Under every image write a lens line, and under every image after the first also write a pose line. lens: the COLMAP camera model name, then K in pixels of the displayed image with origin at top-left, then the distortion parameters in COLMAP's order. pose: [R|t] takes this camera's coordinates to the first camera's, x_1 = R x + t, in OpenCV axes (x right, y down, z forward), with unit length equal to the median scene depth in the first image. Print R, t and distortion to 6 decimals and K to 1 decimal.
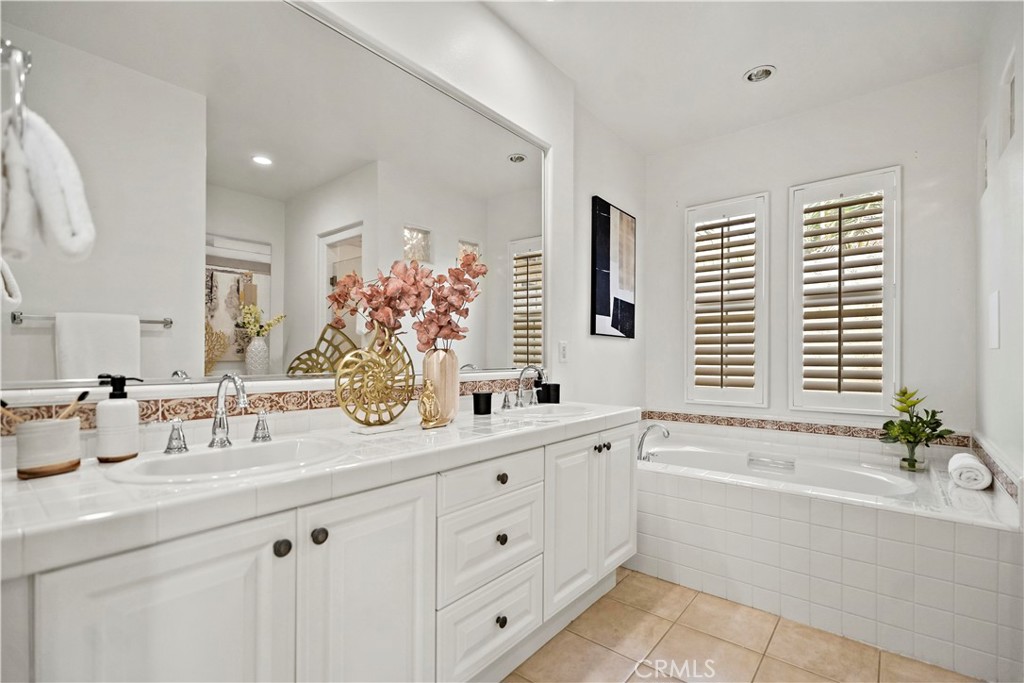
lens RADIAL K [[454.8, 0, 509.5], [0, 454.8, 347.8], [0, 0, 1]] dist [0.002713, 0.000414]
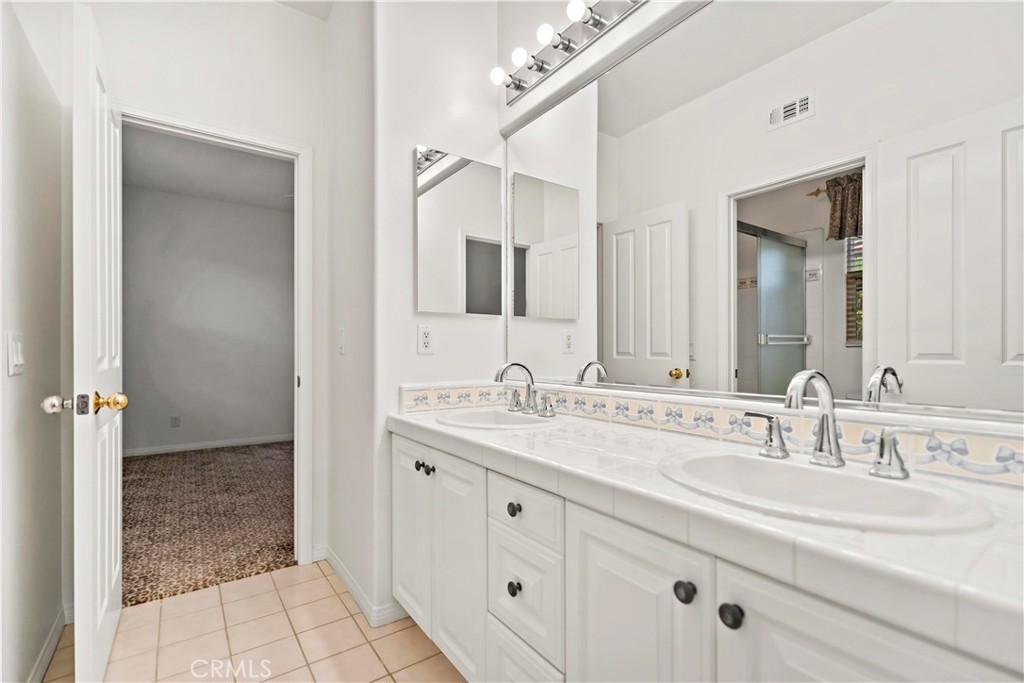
lens RADIAL K [[454.8, 0, 511.4], [0, 454.8, 346.1], [0, 0, 1]] dist [0.002713, 0.000414]
pose [[-0.251013, 0.002886, -0.967979, 0.551390], [0.008152, 0.999966, 0.000868, 0.013326], [0.967949, -0.007673, -0.251028, 0.894267]]
